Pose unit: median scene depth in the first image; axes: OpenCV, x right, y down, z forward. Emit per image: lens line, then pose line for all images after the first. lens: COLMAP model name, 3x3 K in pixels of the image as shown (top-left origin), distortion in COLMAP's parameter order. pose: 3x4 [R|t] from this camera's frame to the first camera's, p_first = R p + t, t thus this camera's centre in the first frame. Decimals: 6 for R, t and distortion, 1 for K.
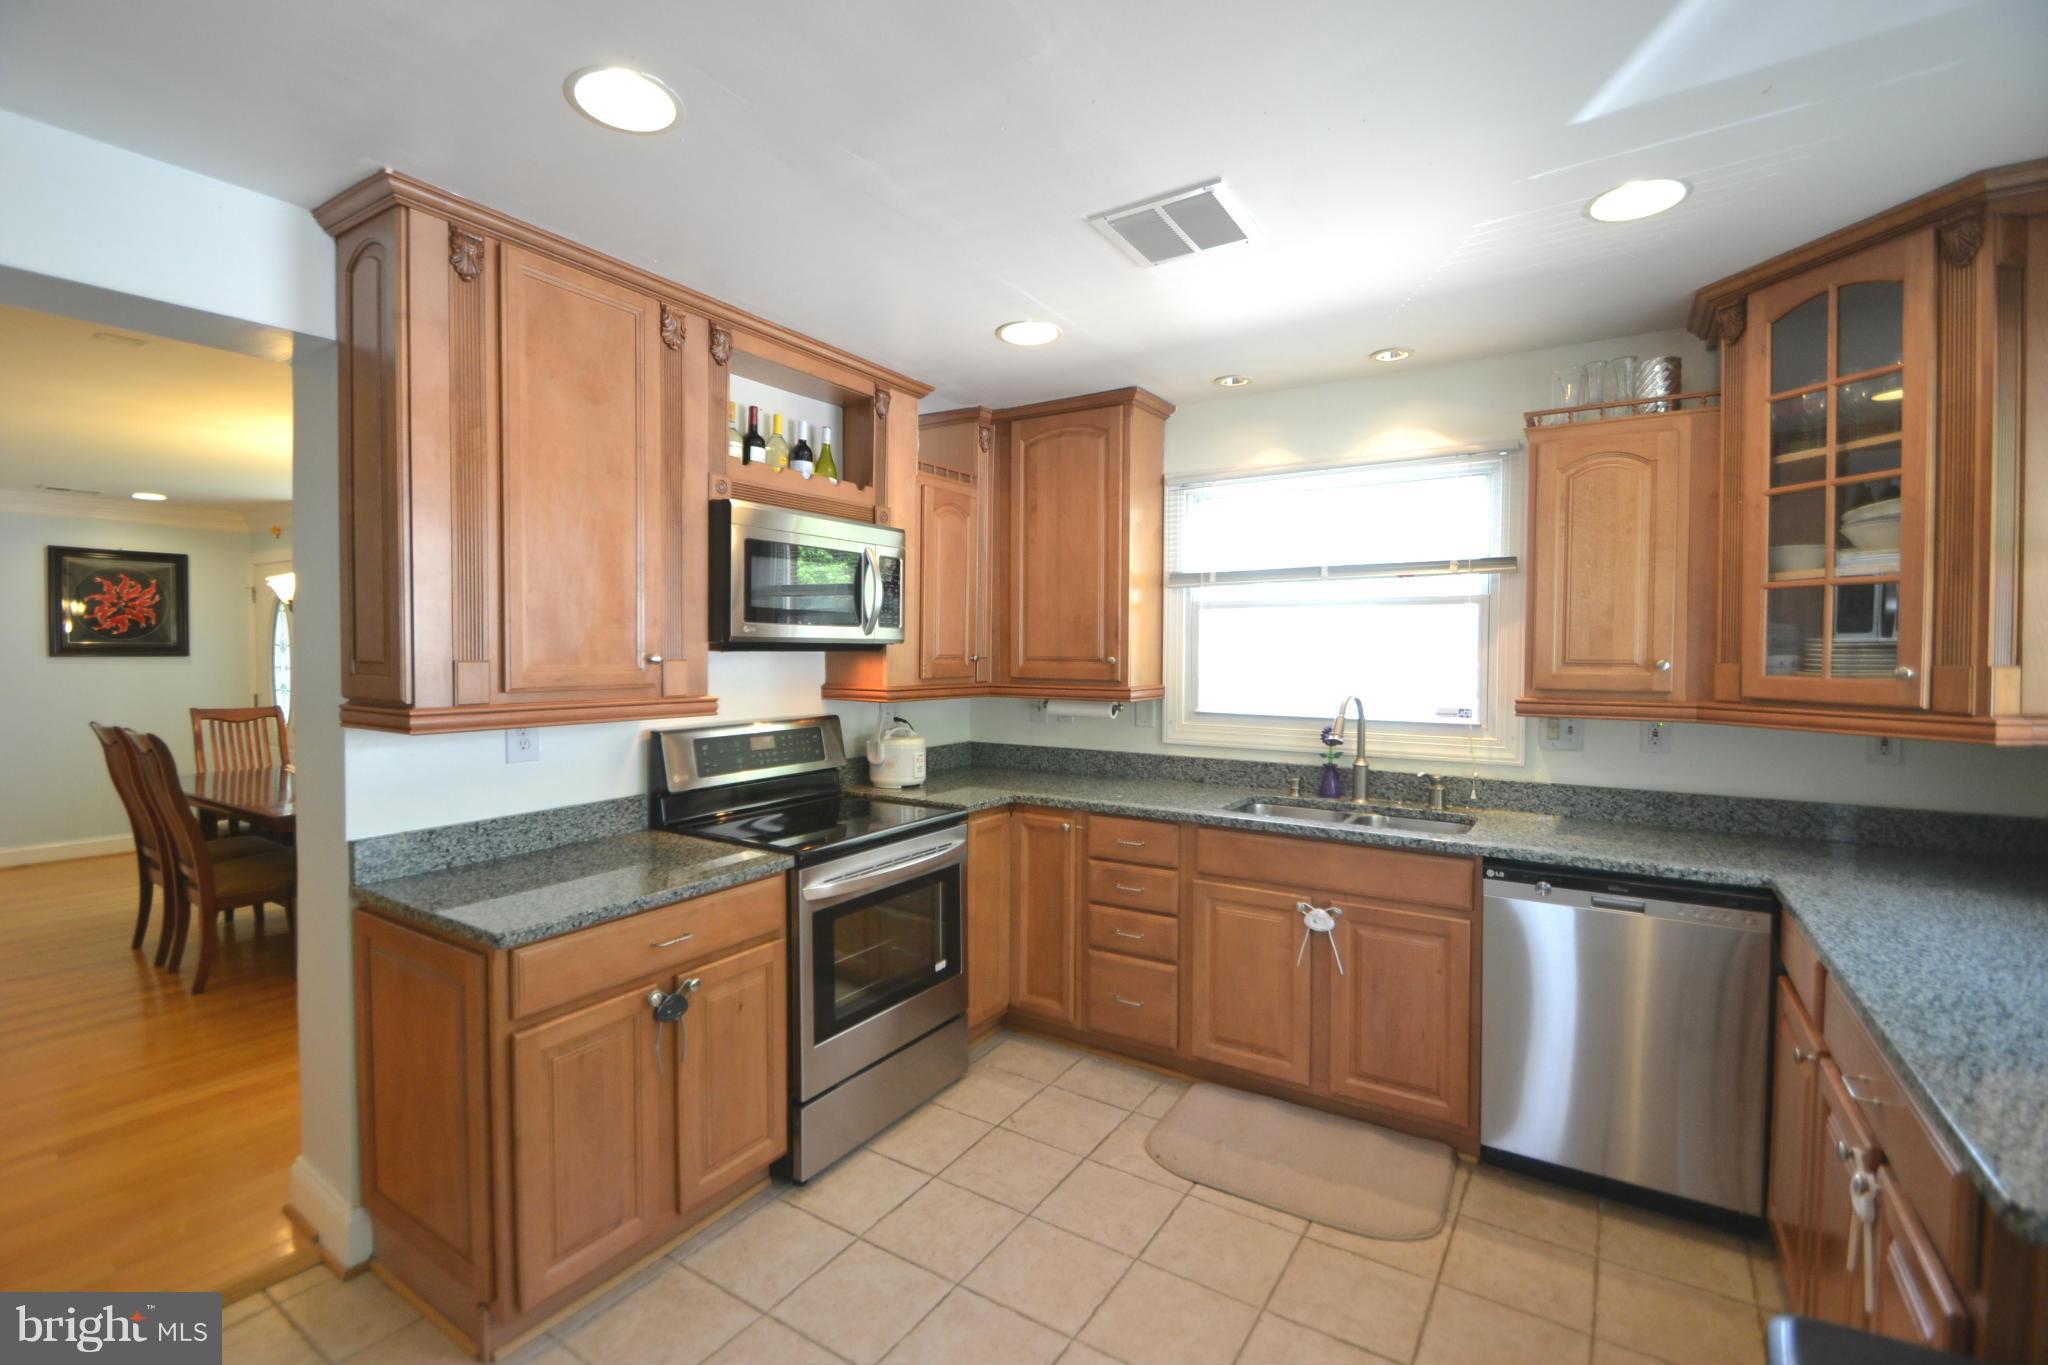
lens RADIAL K [[910.5, 0, 1009.9], [0, 910.5, 677.5], [0, 0, 1]] dist [-0.000591, -0.009560]
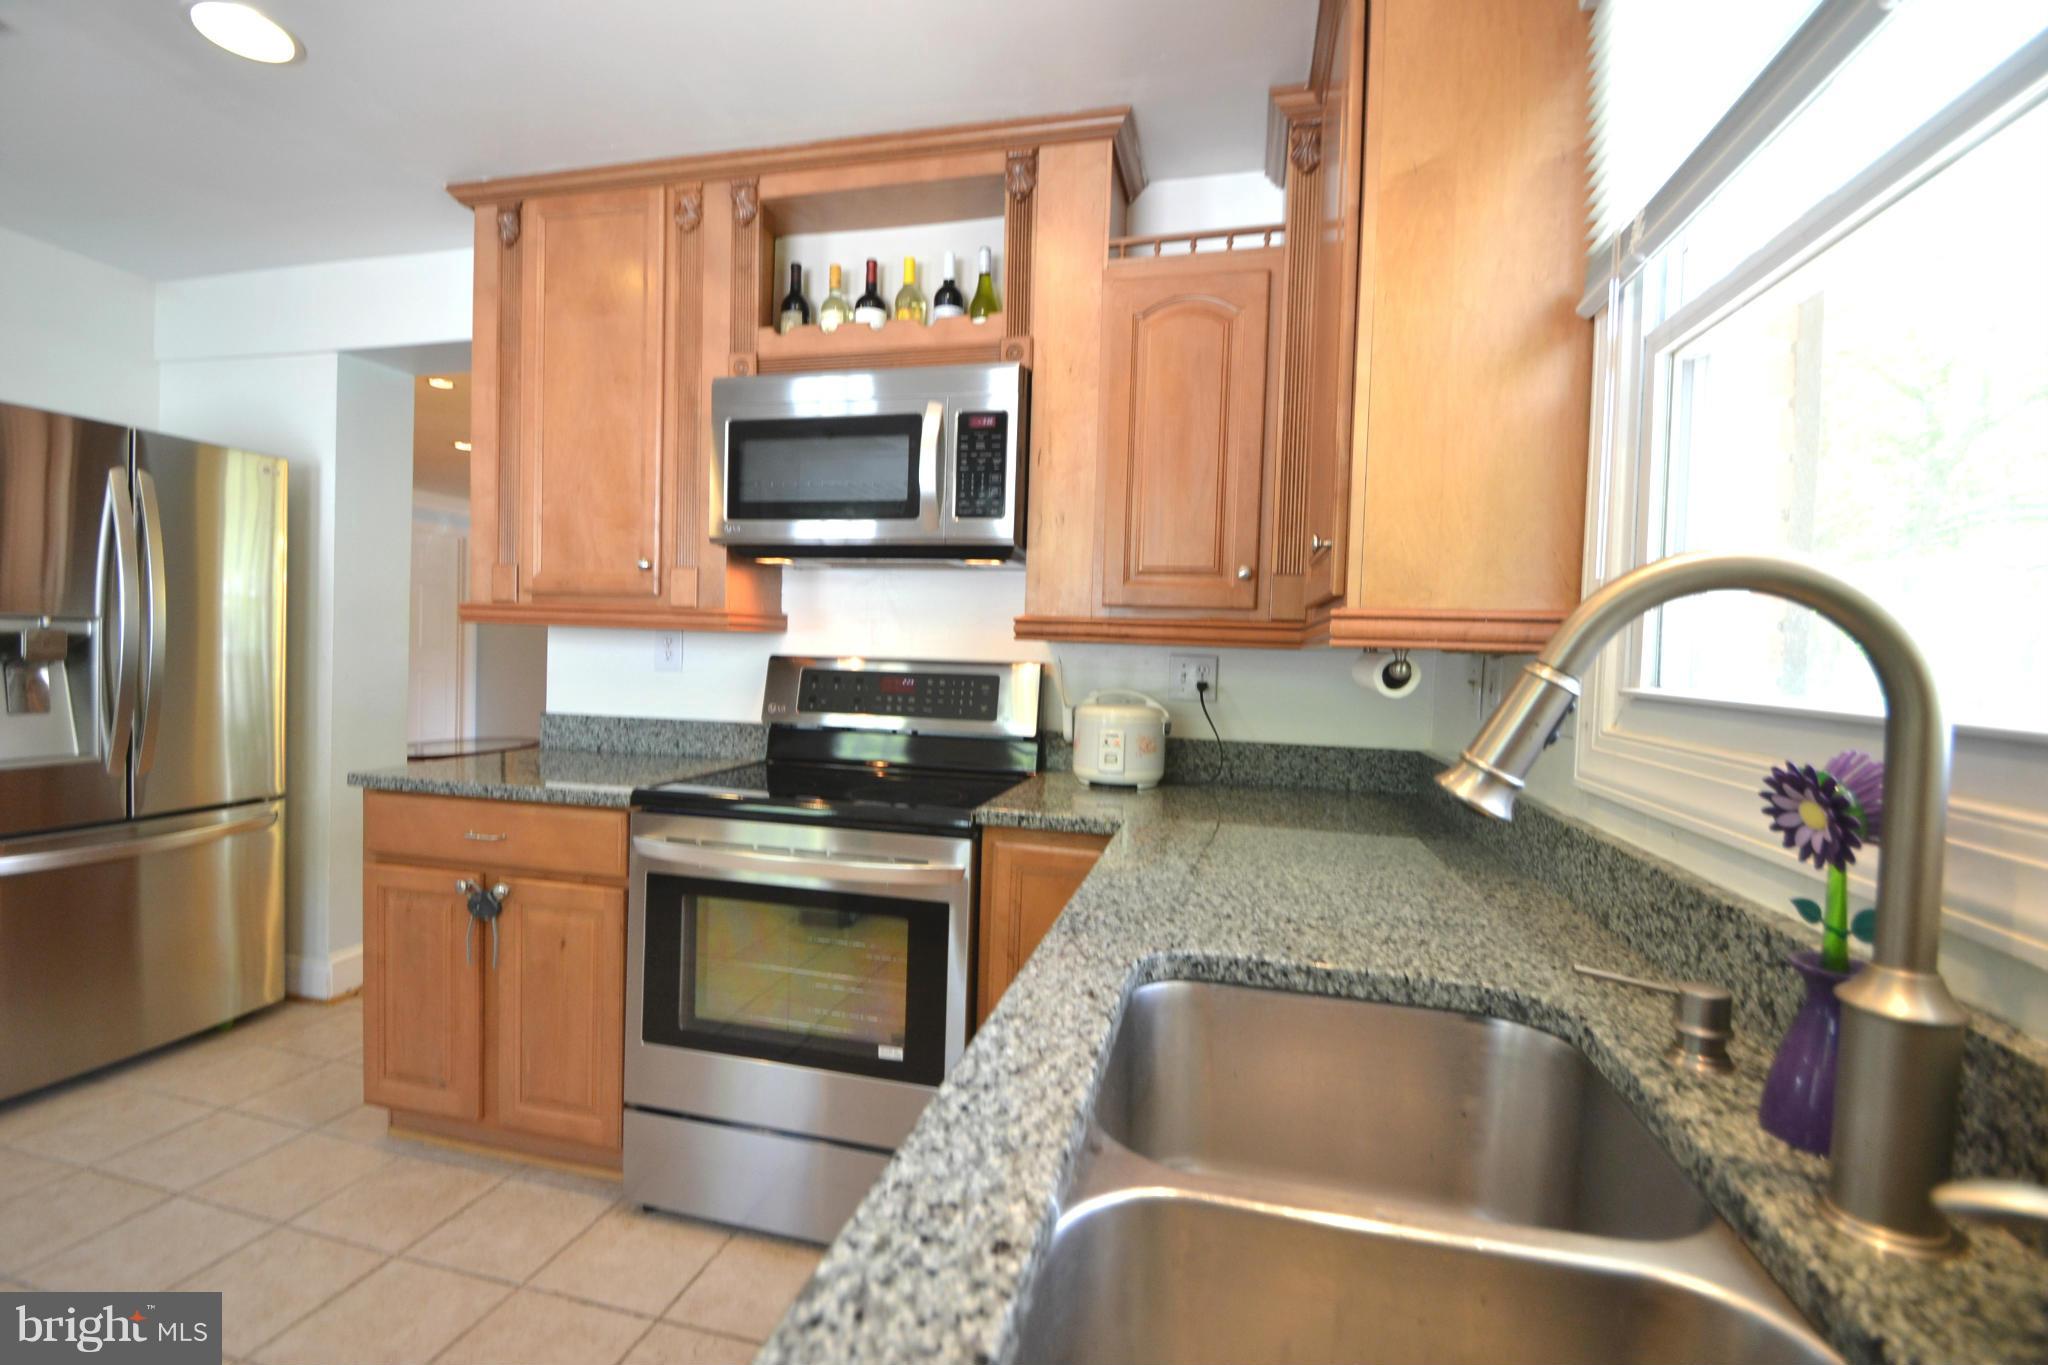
lens RADIAL K [[900.3, 0, 997.8], [0, 900.3, 674.3], [0, 0, 1]] dist [0.007716, -0.016985]
pose [[0.318596, 0.032876, -0.947320, 0.634721], [-0.058236, 0.998189, 0.015055, 0.059412], [0.946100, 0.050372, 0.319933, 1.062934]]
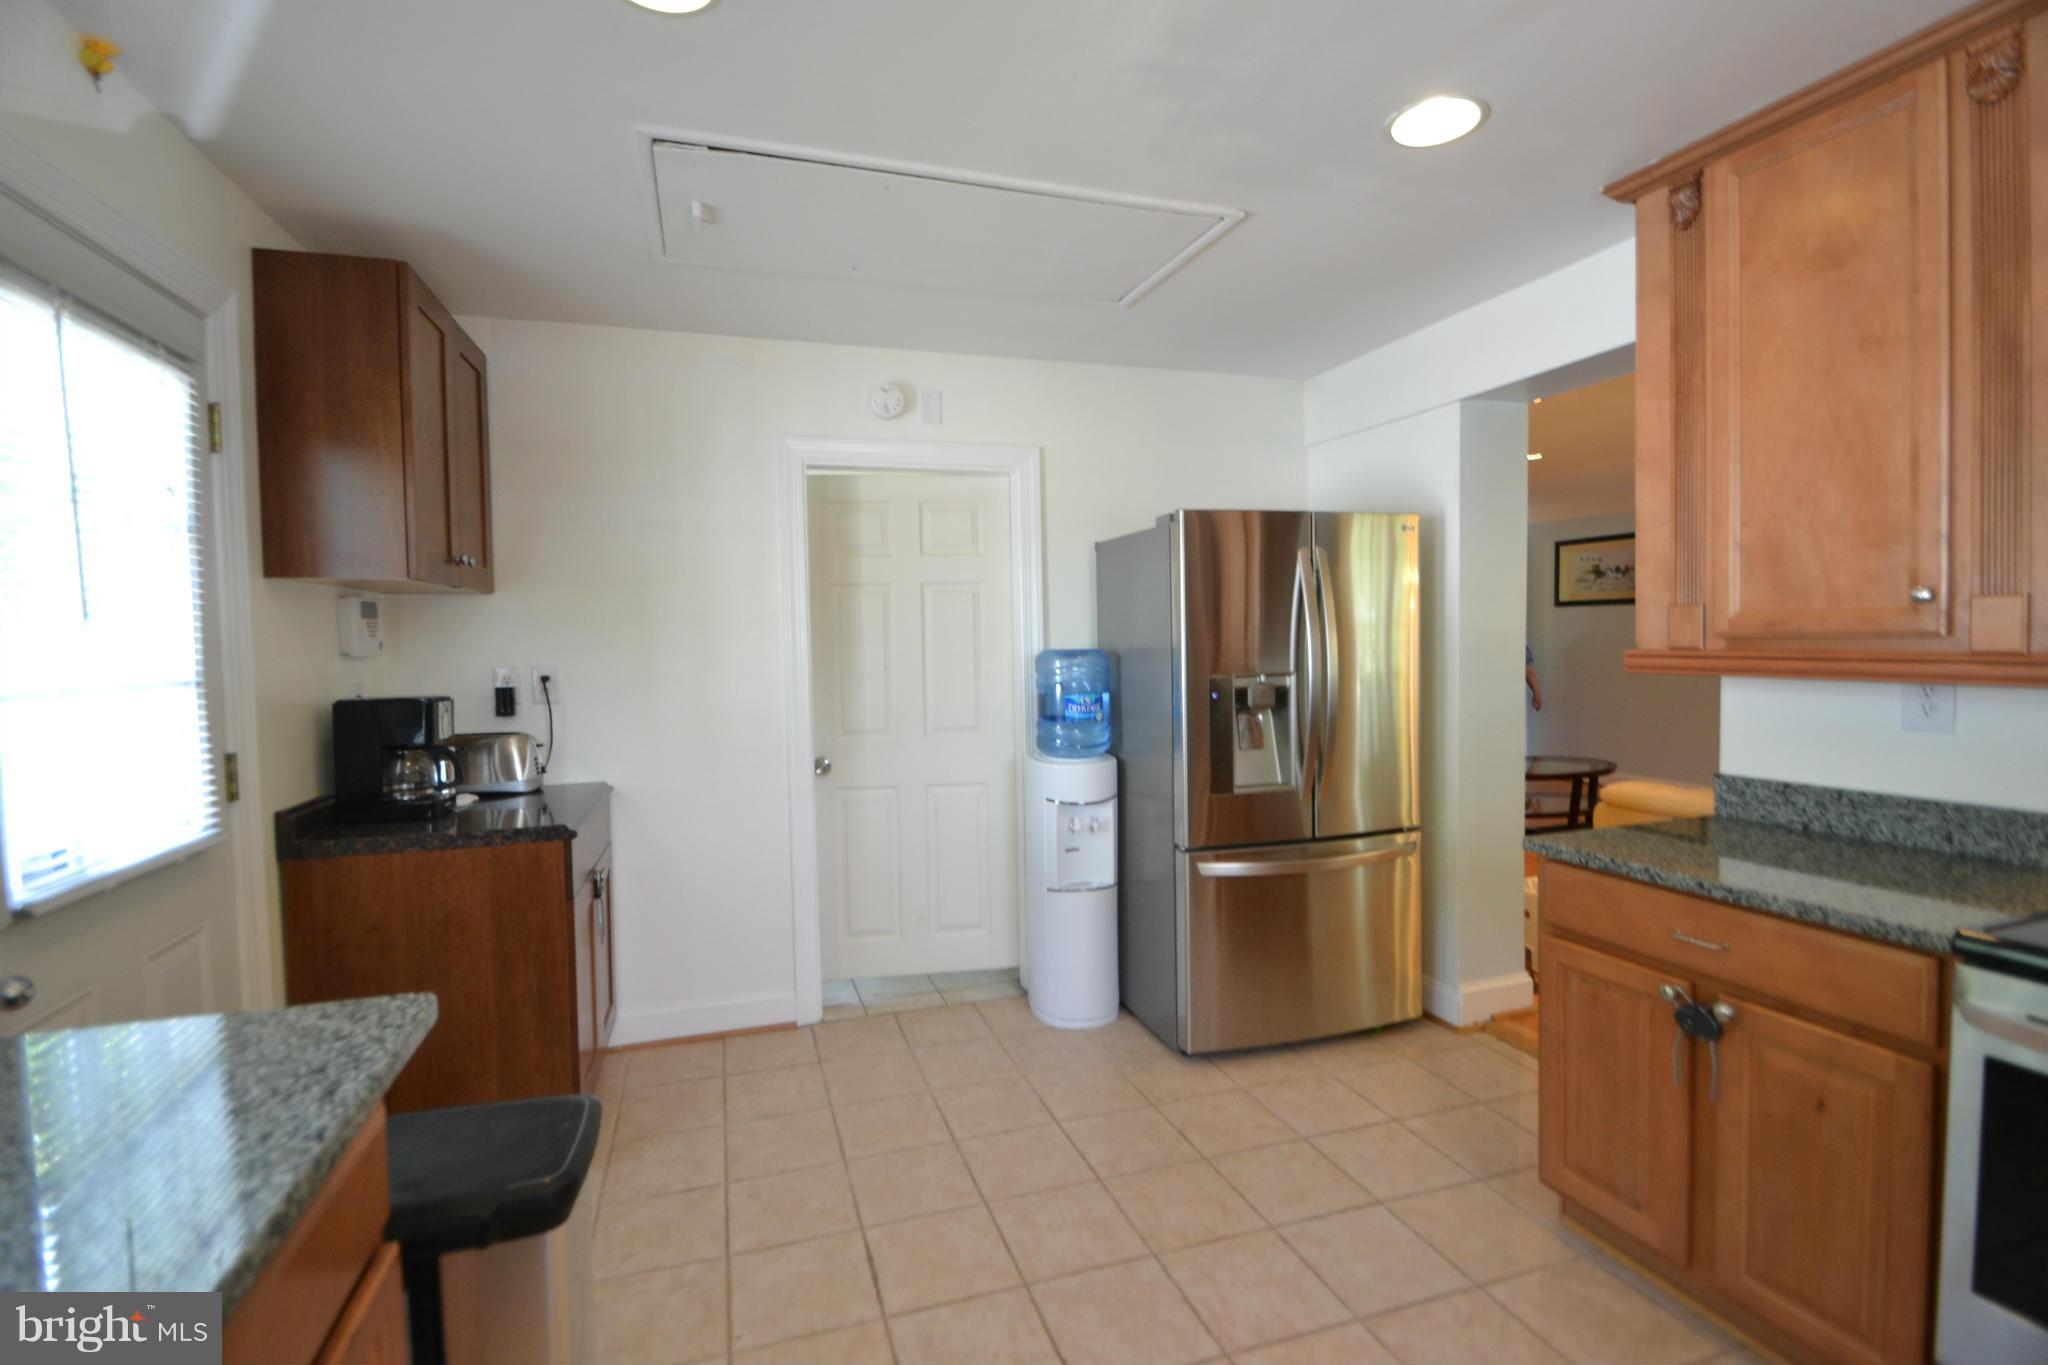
lens RADIAL K [[910.5, 0, 1009.9], [0, 910.5, 677.5], [0, 0, 1]] dist [-0.000591, -0.009560]
pose [[-0.630861, 0.043487, -0.774676, 0.571420], [-0.002627, 0.998303, 0.058179, 0.003966], [0.775891, 0.038738, -0.629676, 0.903896]]
